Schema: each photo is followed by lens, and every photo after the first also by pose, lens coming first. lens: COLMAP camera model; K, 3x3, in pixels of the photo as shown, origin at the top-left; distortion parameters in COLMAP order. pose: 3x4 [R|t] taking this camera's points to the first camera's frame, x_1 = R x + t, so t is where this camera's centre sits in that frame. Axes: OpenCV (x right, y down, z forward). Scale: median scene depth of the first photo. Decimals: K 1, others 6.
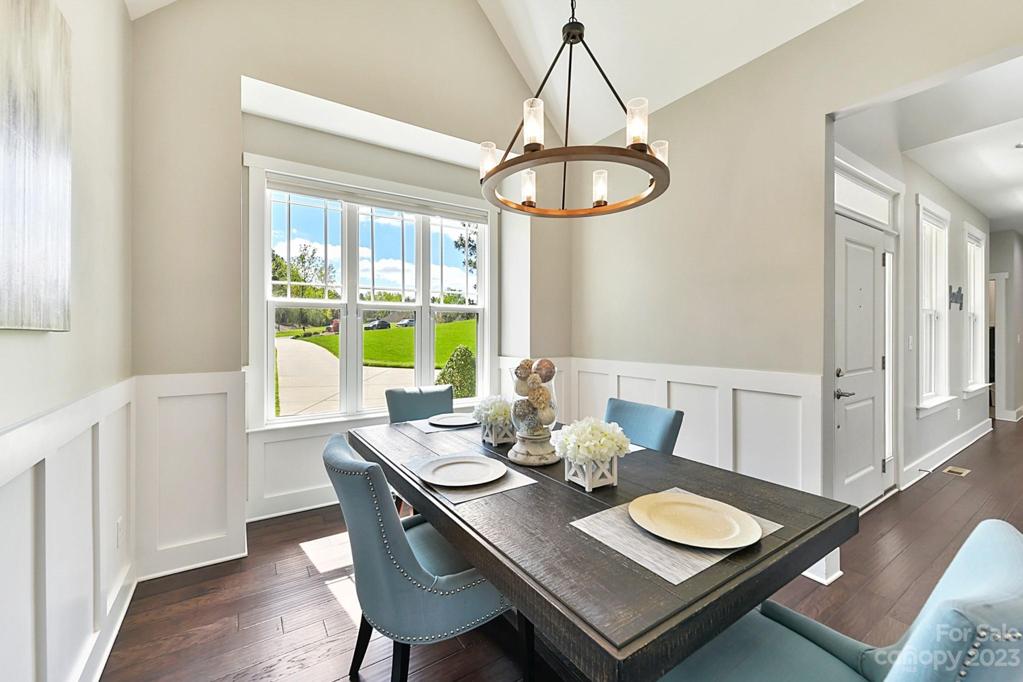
lens RADIAL K [[406.5, 0, 511.2], [0, 406.5, 339.4], [0, 0, 1]] dist [0.004986, -0.000512]
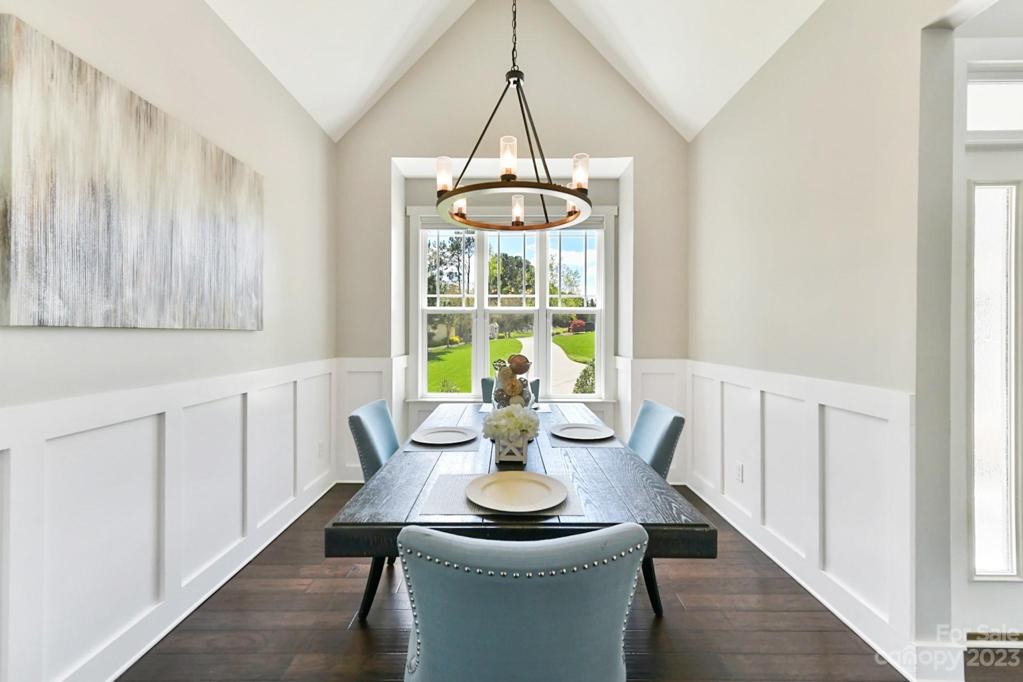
lens RADIAL K [[405.1, 0, 510.9], [0, 405.1, 344.0], [0, 0, 1]] dist [0.011668, -0.000134]
pose [[0.839785, 0.018380, -0.542608, 0.489551], [-0.012918, 0.999820, 0.013876, -0.000214], [0.542766, -0.004644, 0.839871, 0.001317]]
